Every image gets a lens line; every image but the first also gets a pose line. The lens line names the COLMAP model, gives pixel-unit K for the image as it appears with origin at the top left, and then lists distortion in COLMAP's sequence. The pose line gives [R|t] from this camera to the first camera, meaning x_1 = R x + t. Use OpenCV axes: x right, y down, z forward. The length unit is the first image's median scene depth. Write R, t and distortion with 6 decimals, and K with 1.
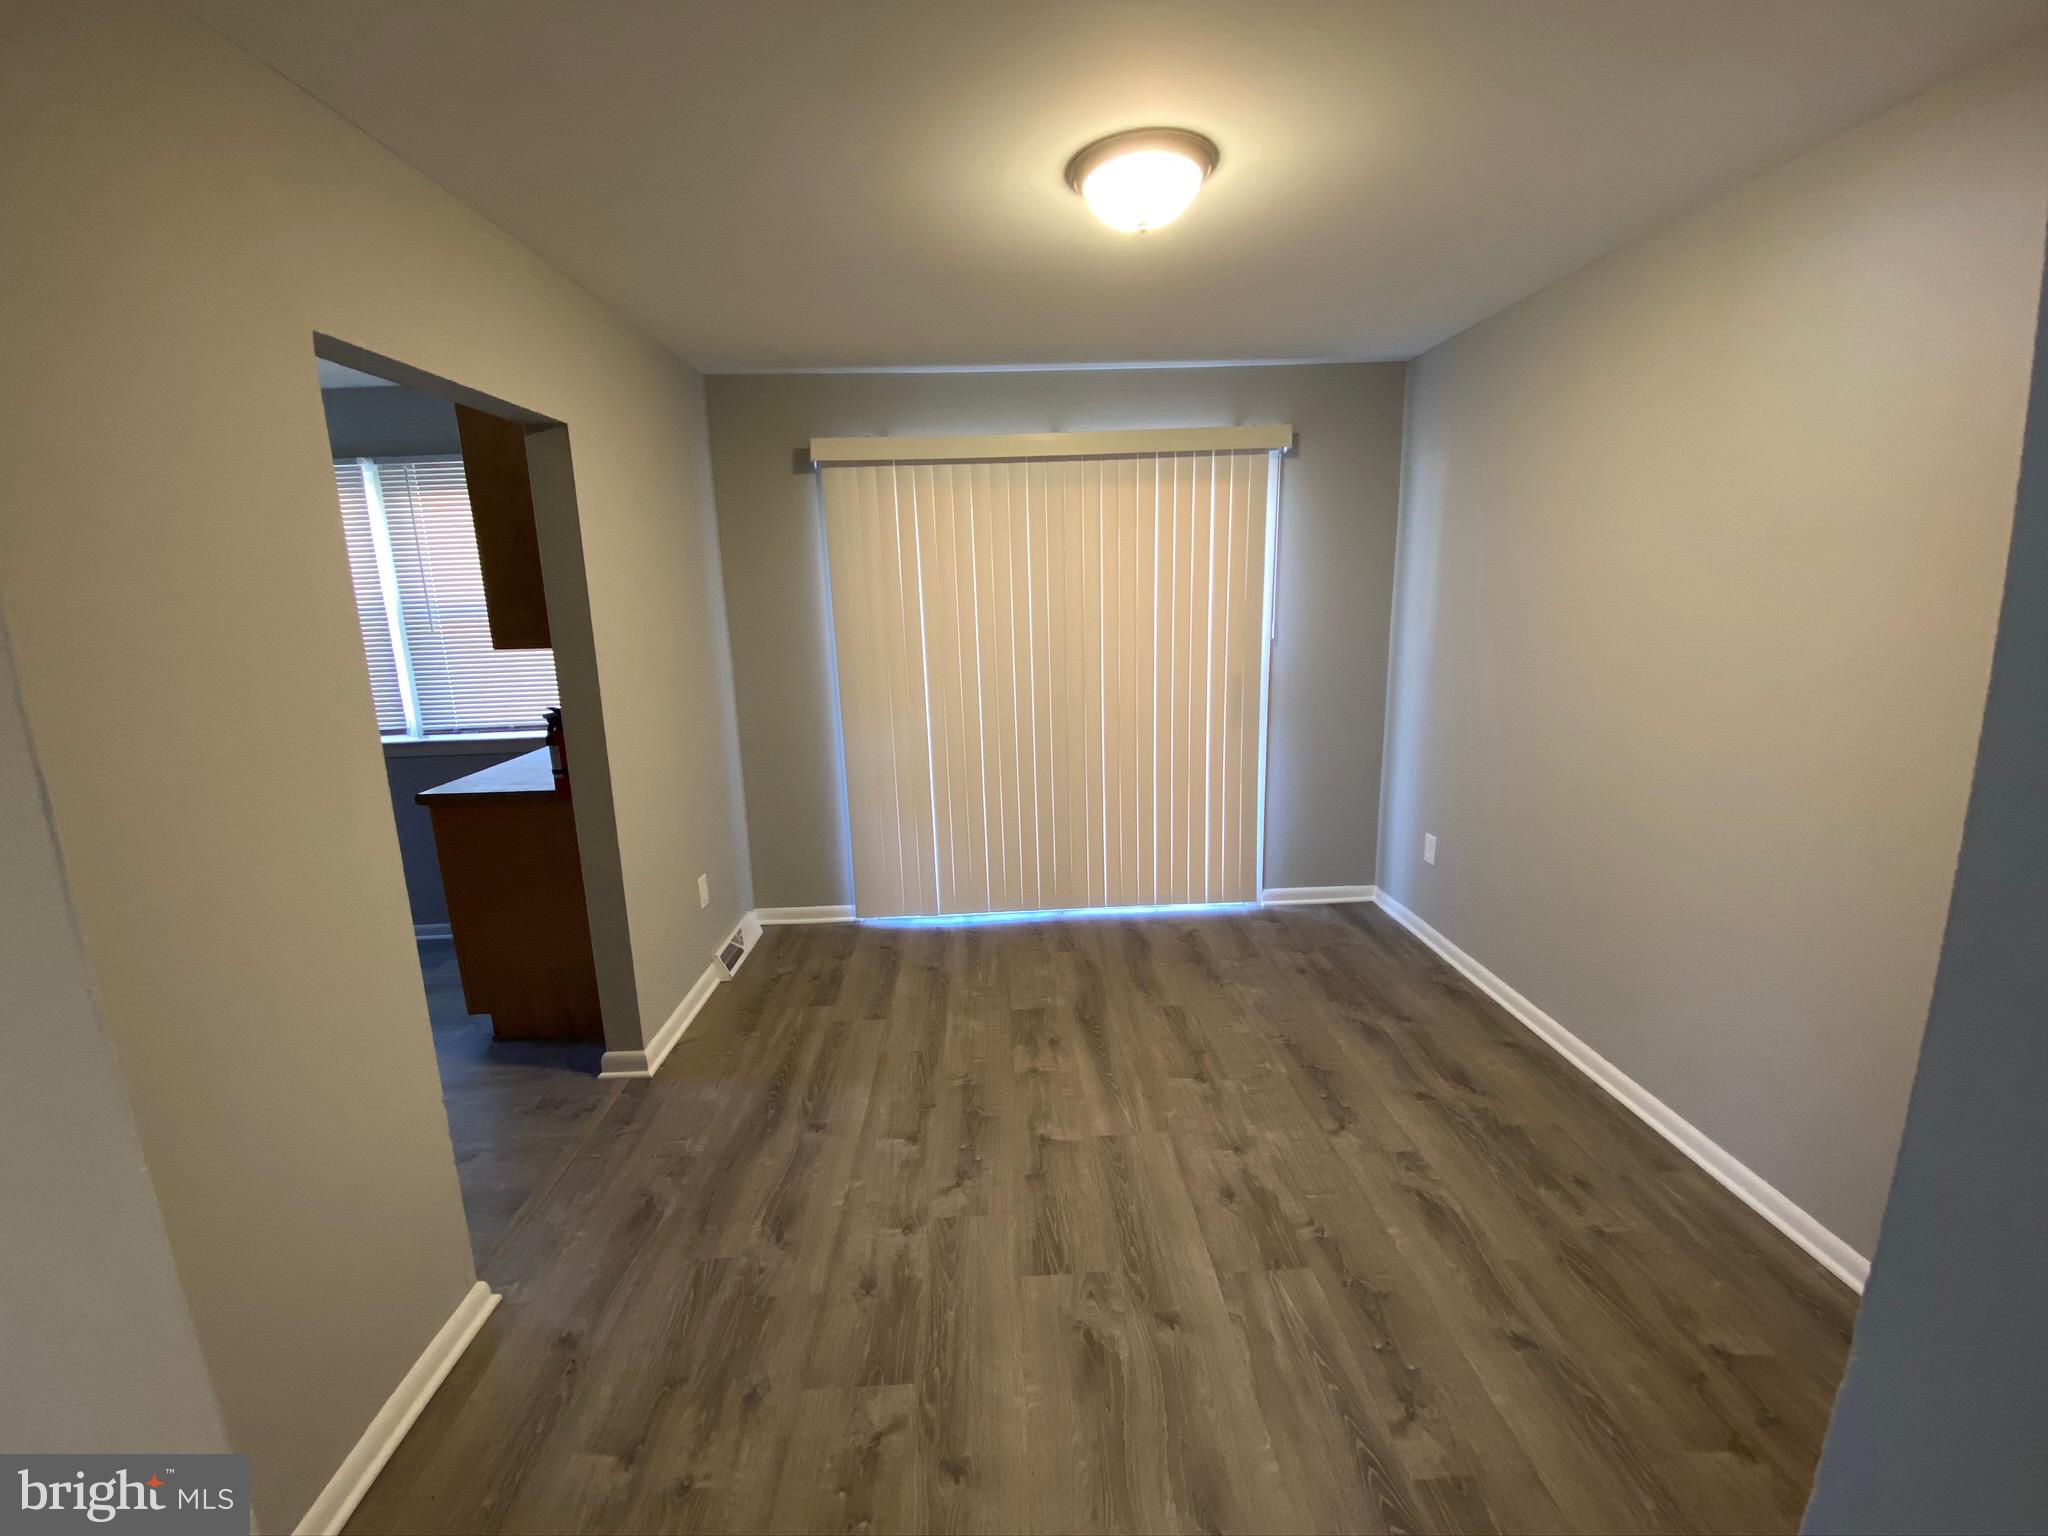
lens RADIAL K [[823.9, 0, 1016.0], [0, 823.9, 763.9], [0, 0, 1]] dist [0.012237, -0.012701]
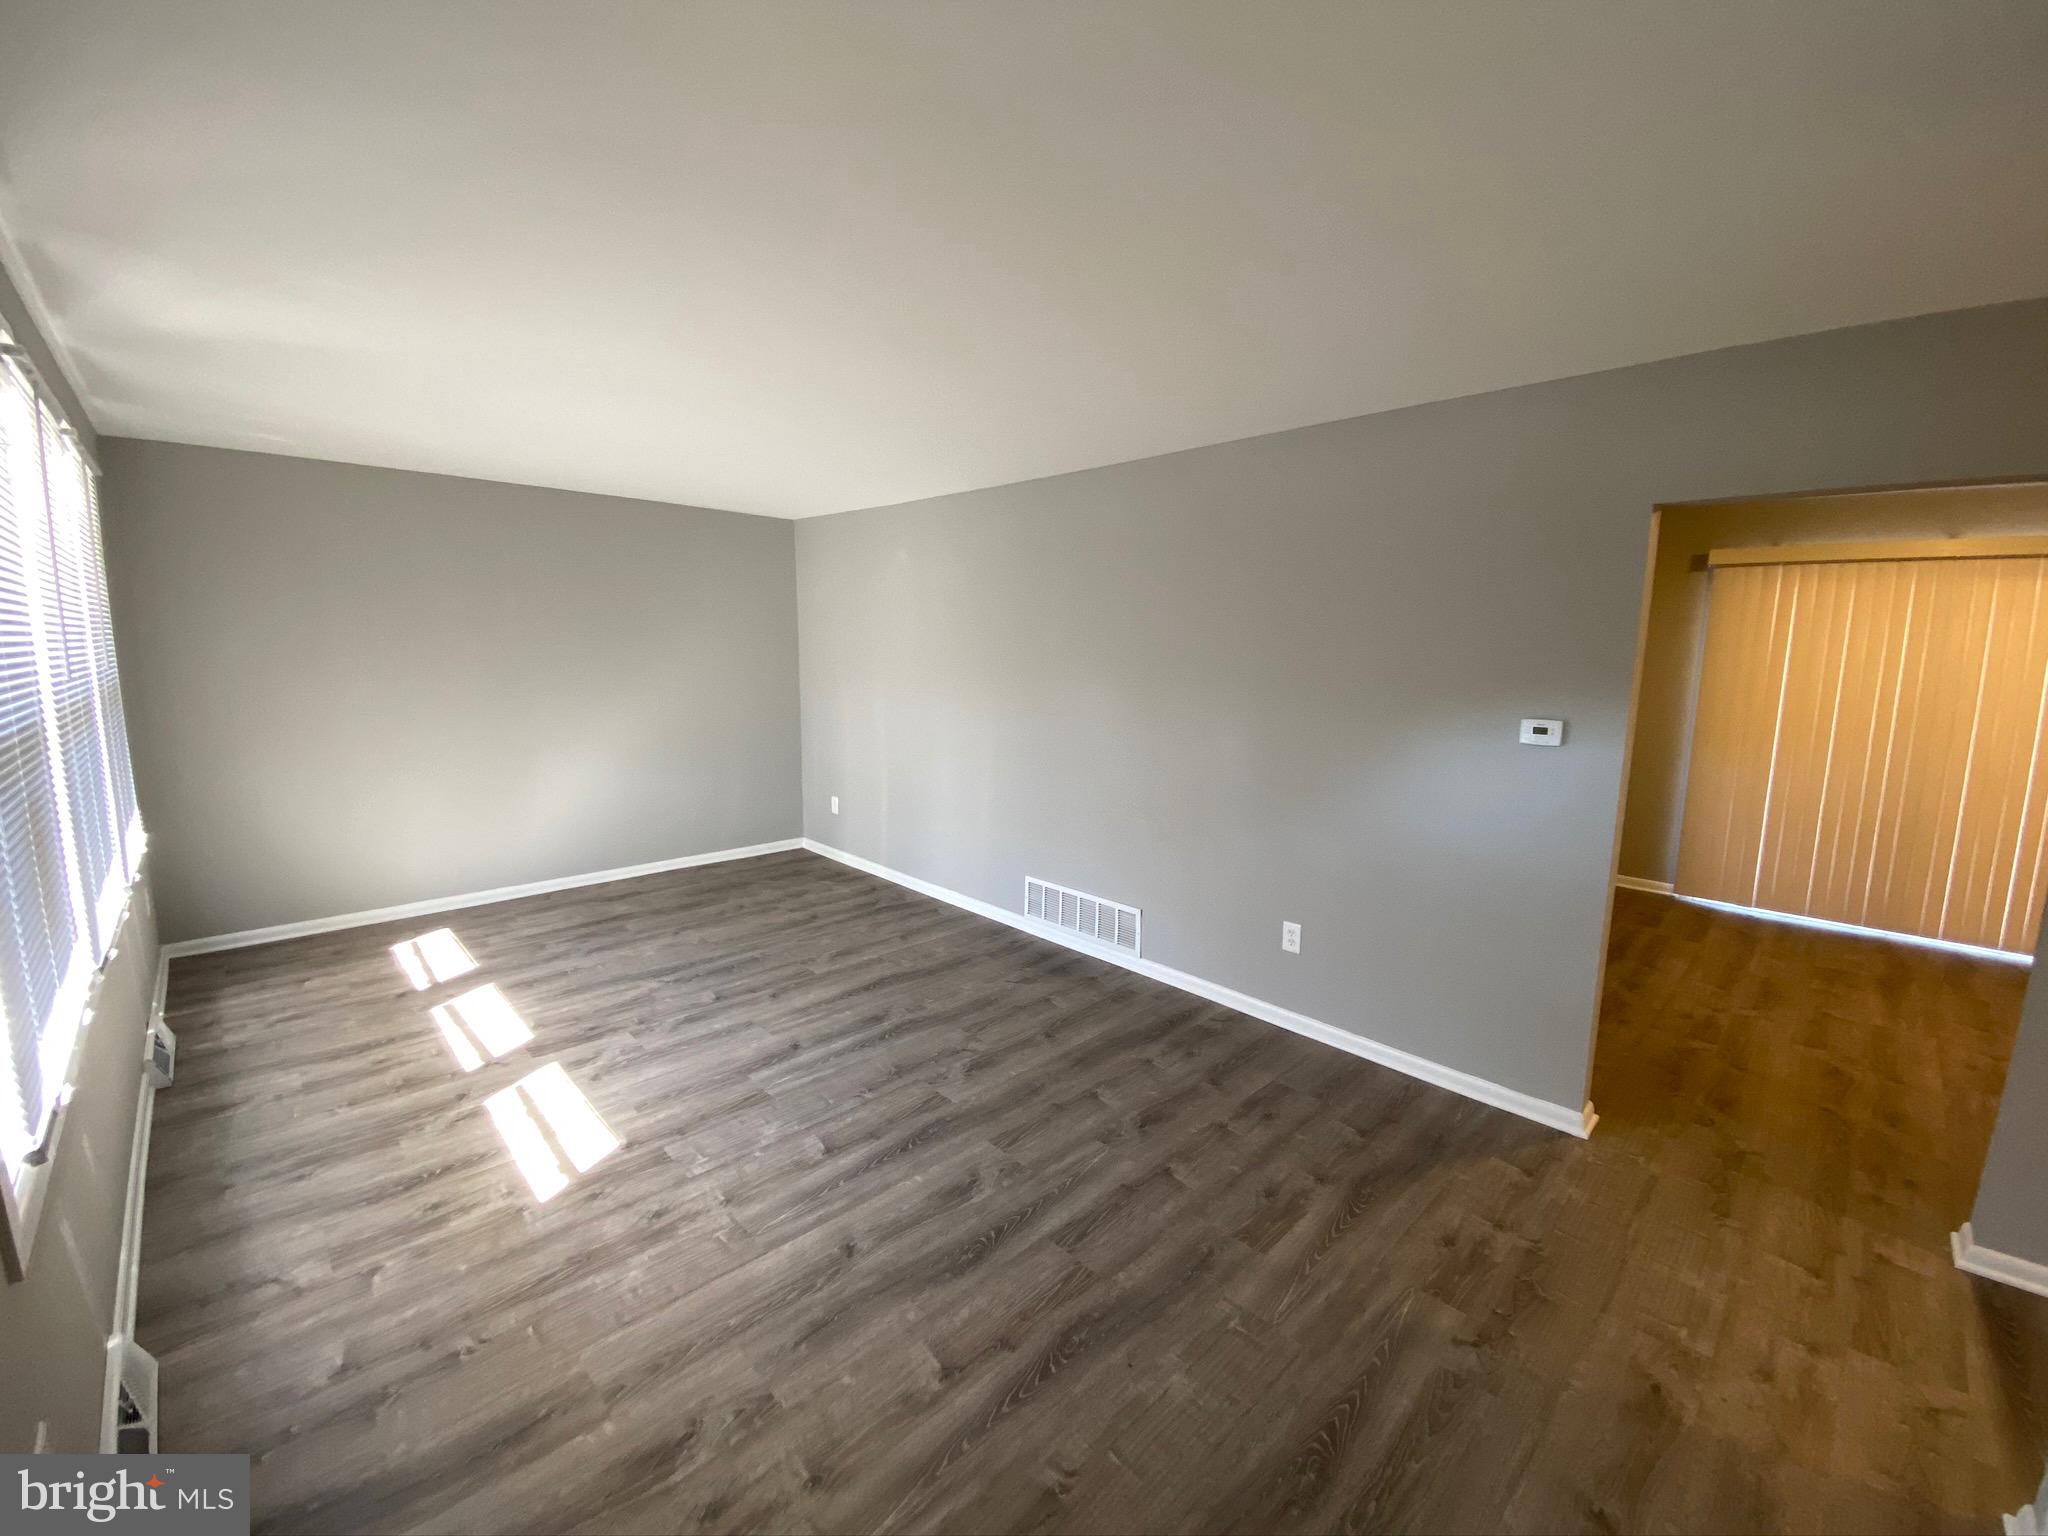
lens RADIAL K [[823.9, 0, 1048.5], [0, 823.9, 746.4], [0, 0, 1]] dist [0.012237, -0.012701]
pose [[0.680643, 0.148869, -0.717331, 0.047801], [-0.194192, 0.980774, 0.019282, 0.134804], [0.706410, 0.126175, 0.696466, -0.756467]]
